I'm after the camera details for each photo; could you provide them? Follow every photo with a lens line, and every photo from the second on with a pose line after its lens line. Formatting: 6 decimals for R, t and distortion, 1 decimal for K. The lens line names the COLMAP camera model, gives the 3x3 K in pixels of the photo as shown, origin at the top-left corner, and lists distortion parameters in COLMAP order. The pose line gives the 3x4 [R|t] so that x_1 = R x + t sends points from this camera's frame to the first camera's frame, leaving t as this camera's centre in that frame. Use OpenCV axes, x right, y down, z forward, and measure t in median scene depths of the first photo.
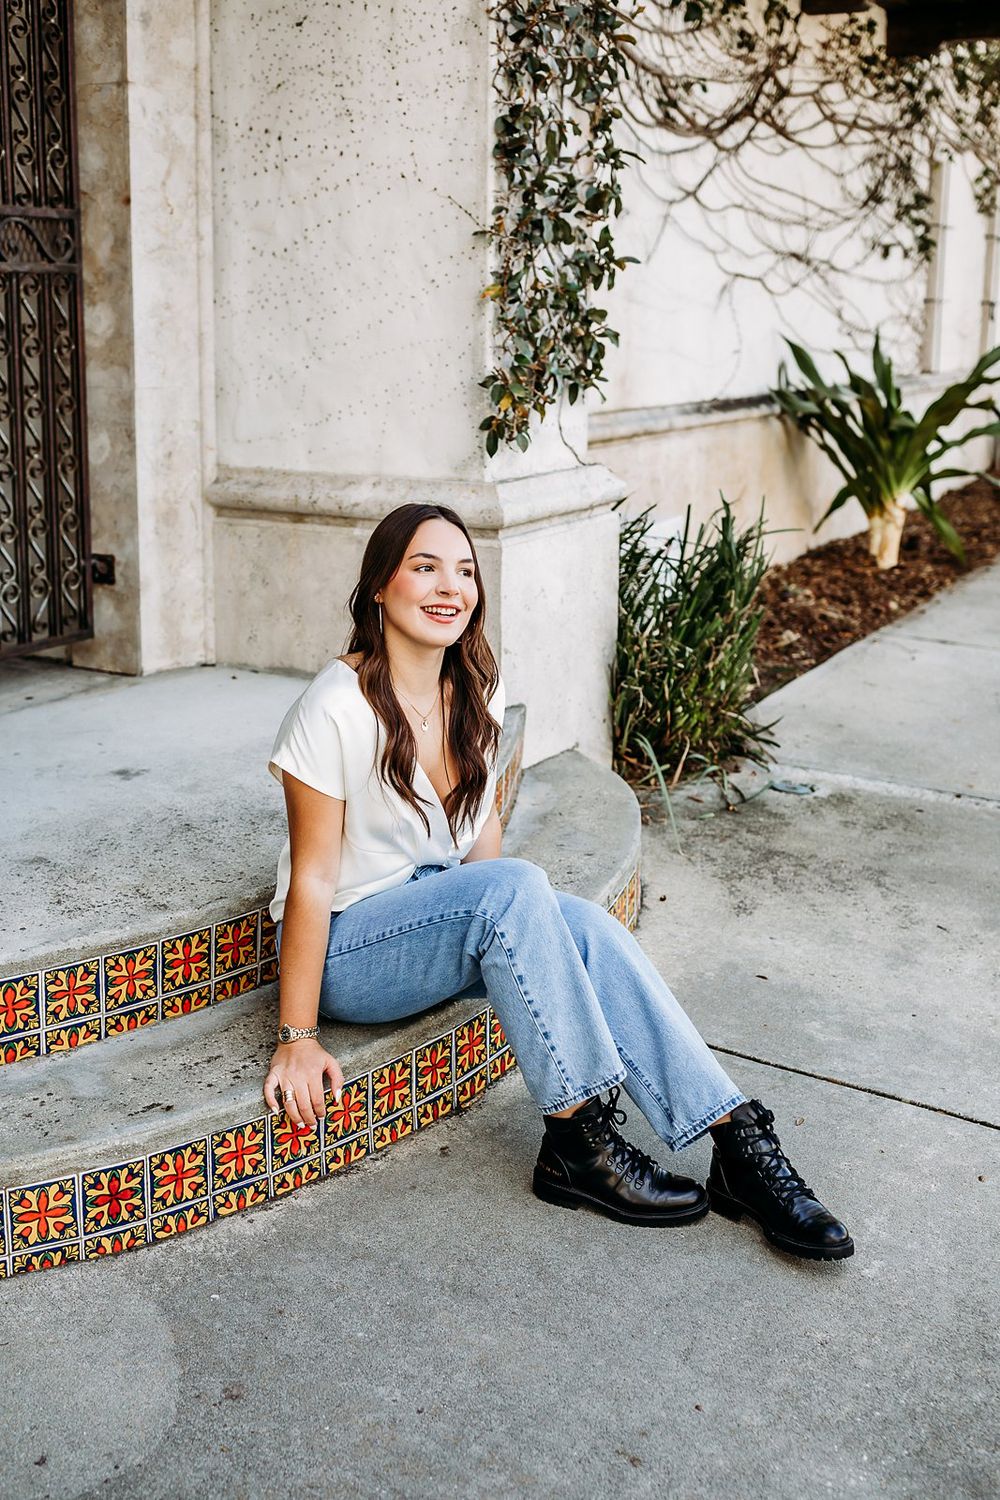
lens RADIAL K [[1588.6, 0, 500.0], [0, 1588.6, 750.0], [0, 0, 1]] dist [-0.002604, -0.008453]
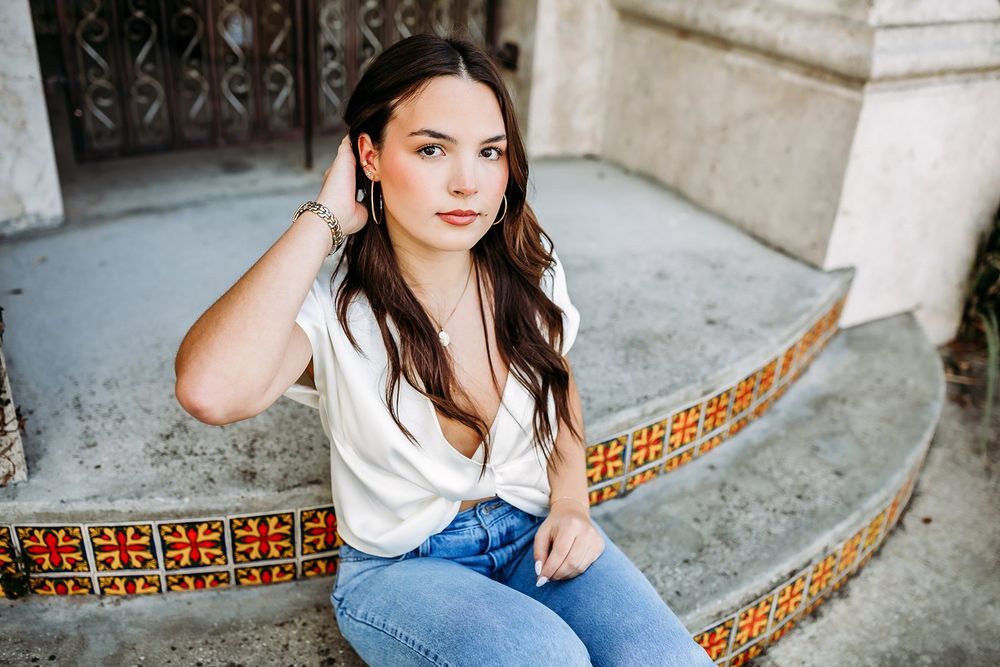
lens RADIAL K [[939.7, 0, 500.3], [0, 939.7, 366.4], [0, 0, 1]] dist [-0.004105, -0.002639]
pose [[0.871161, 0.283302, -0.401022, 0.112768], [-0.182525, 0.945075, 0.271141, -0.134382], [0.455811, -0.163011, 0.875022, 0.598860]]
